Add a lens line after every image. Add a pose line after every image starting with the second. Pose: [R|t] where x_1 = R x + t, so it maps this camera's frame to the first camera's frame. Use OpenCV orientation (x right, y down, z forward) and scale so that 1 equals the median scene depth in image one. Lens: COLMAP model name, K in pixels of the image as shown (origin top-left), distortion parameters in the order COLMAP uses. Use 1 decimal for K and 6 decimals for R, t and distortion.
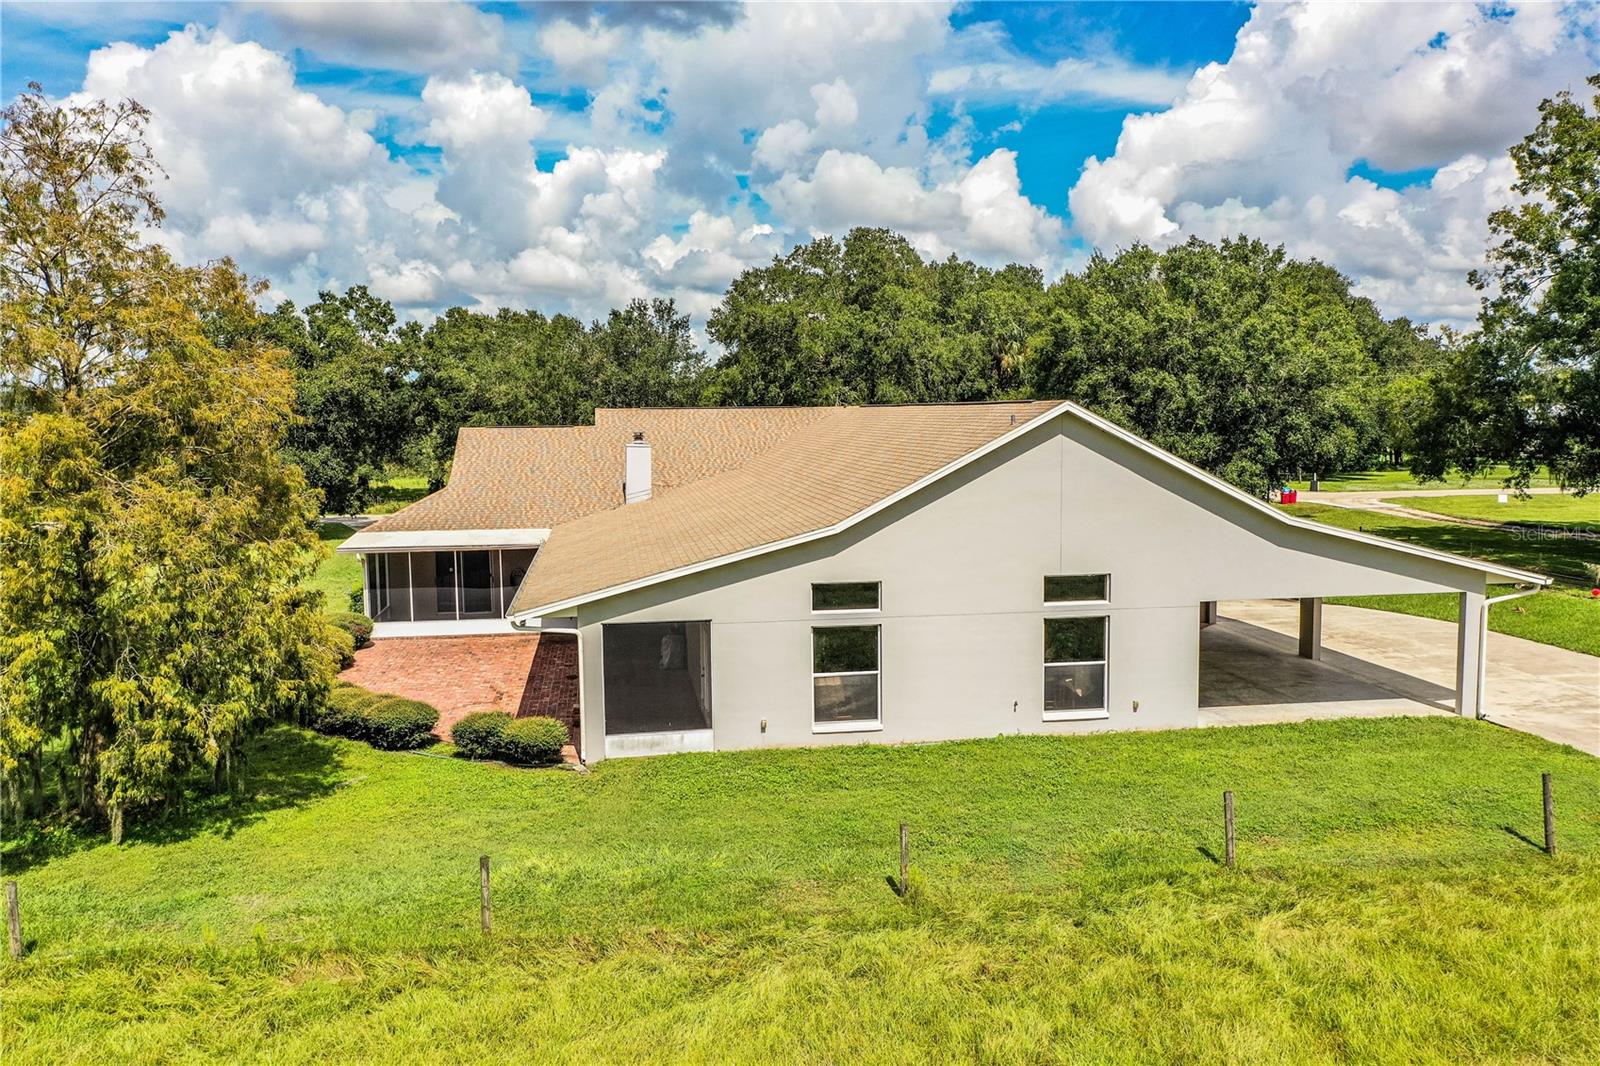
lens RADIAL K [[1248.3, 0, 800.0], [0, 1248.3, 533.0], [0, 0, 1]] dist [-0.004191, 0.005985]
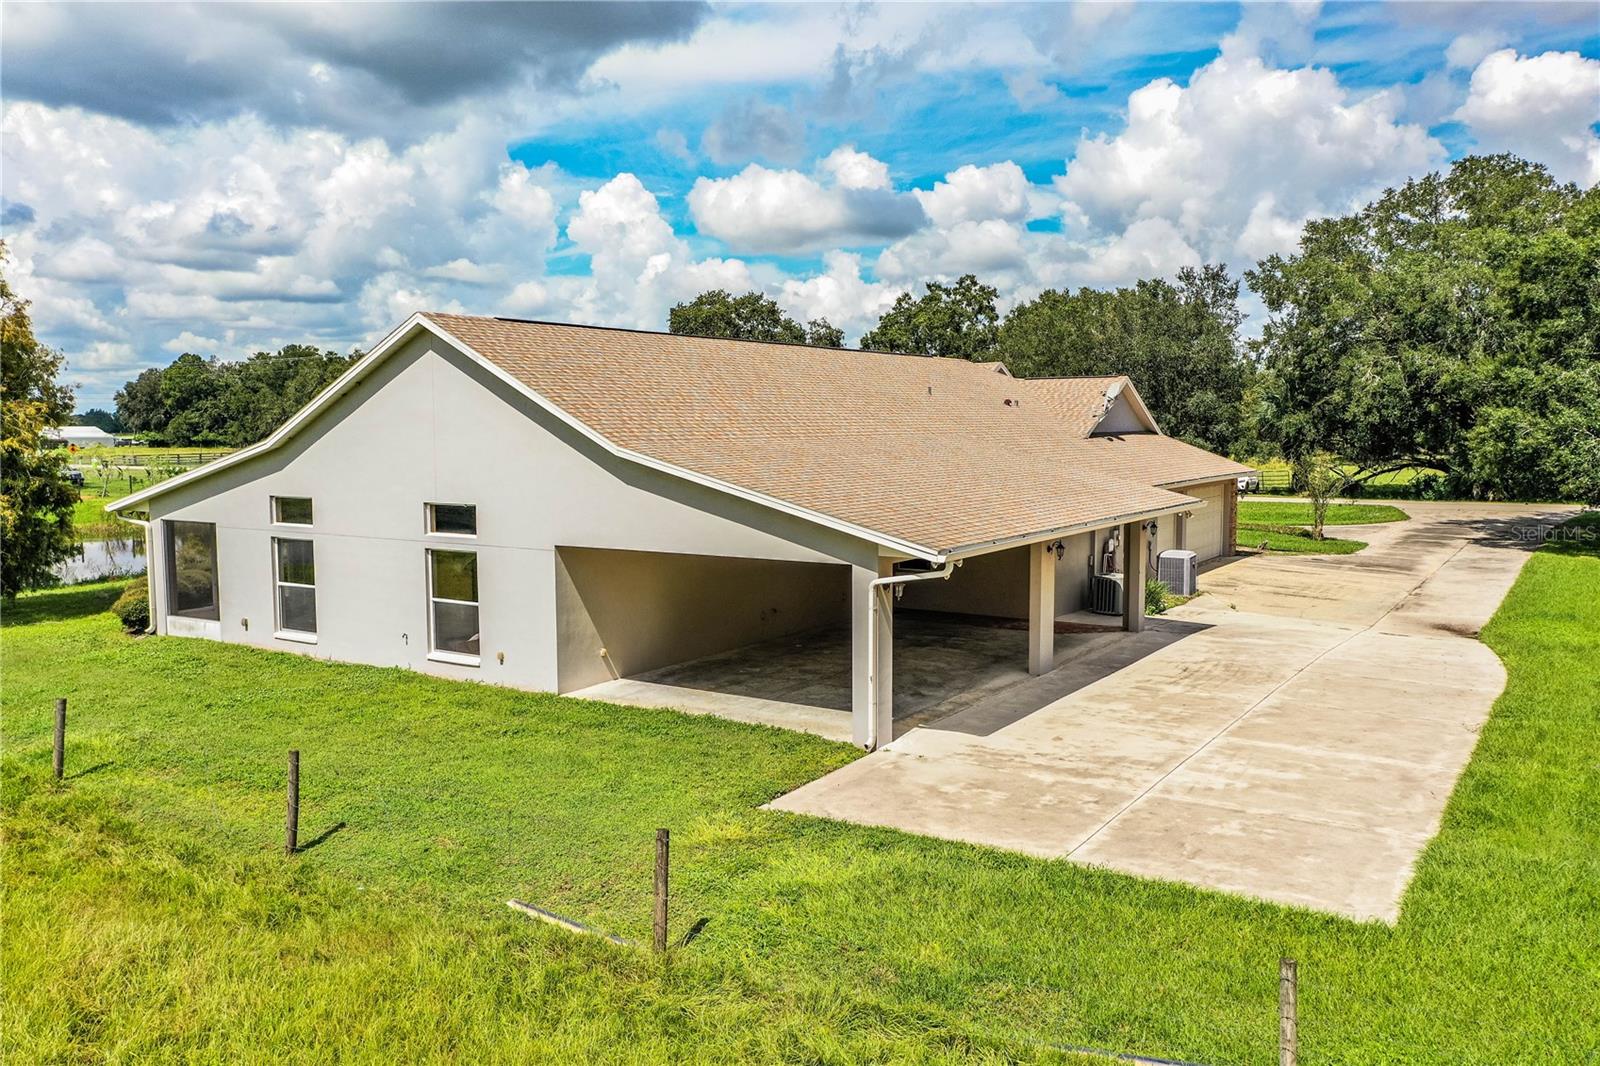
lens RADIAL K [[1248.3, 0, 800.0], [0, 1248.3, 533.0], [0, 0, 1]] dist [-0.004191, 0.005985]
pose [[0.744418, 0.065335, -0.664510, 1.022241], [-0.066577, 0.997505, 0.023492, 0.015717], [0.664386, 0.026753, 0.746910, 0.483457]]
